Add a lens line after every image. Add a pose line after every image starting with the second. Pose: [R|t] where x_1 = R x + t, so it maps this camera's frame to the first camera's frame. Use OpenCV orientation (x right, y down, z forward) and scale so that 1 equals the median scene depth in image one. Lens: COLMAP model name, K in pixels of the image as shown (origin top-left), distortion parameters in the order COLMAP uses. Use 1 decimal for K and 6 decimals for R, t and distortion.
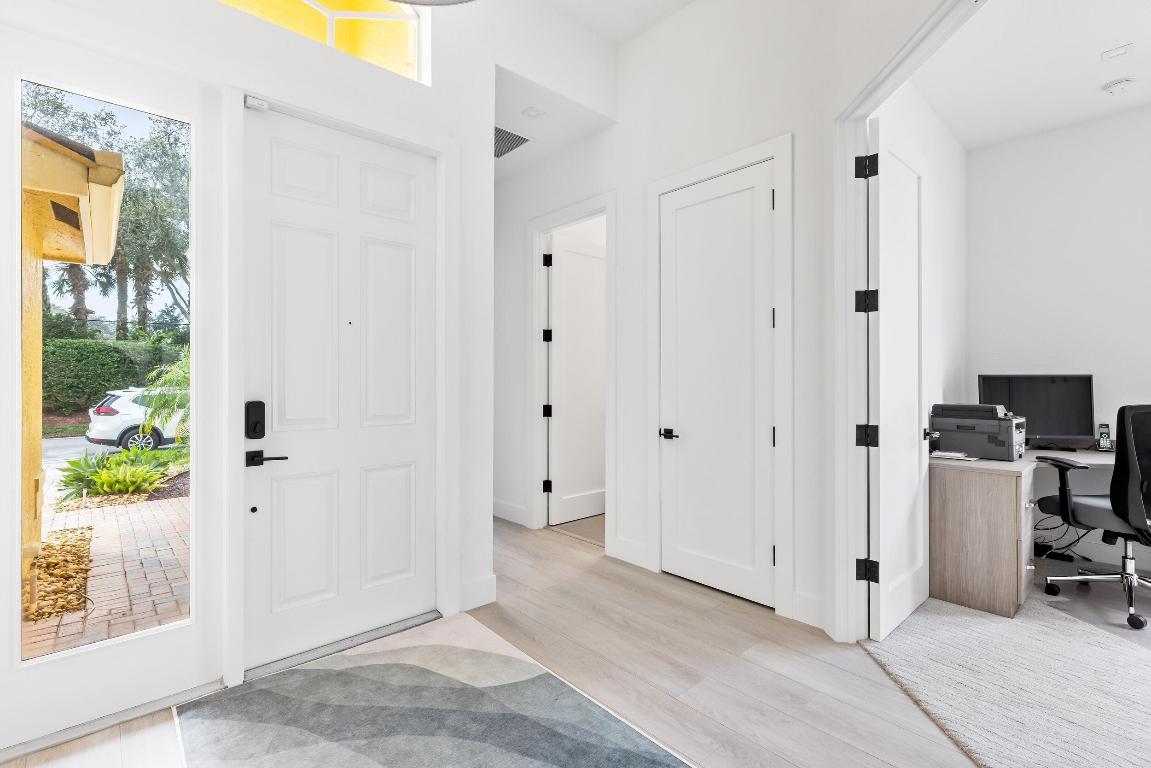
lens RADIAL K [[522.3, 0, 572.3], [0, 522.3, 379.7], [0, 0, 1]] dist [0.002387, 0.000984]
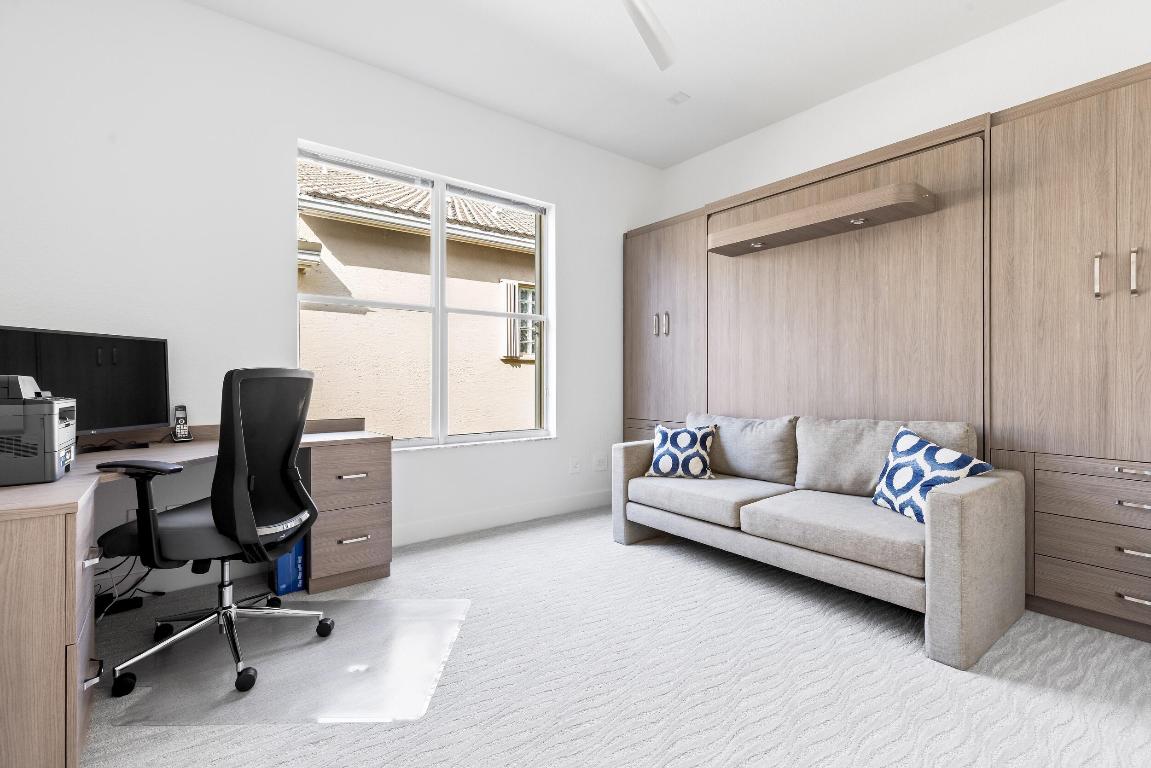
lens RADIAL K [[522.3, 0, 572.3], [0, 522.3, 379.7], [0, 0, 1]] dist [0.002387, 0.000984]
pose [[0.077352, -0.001520, 0.997003, 0.359299], [0.002551, 0.999996, 0.001326, 0.055042], [-0.997001, 0.002441, 0.077355, 0.442064]]
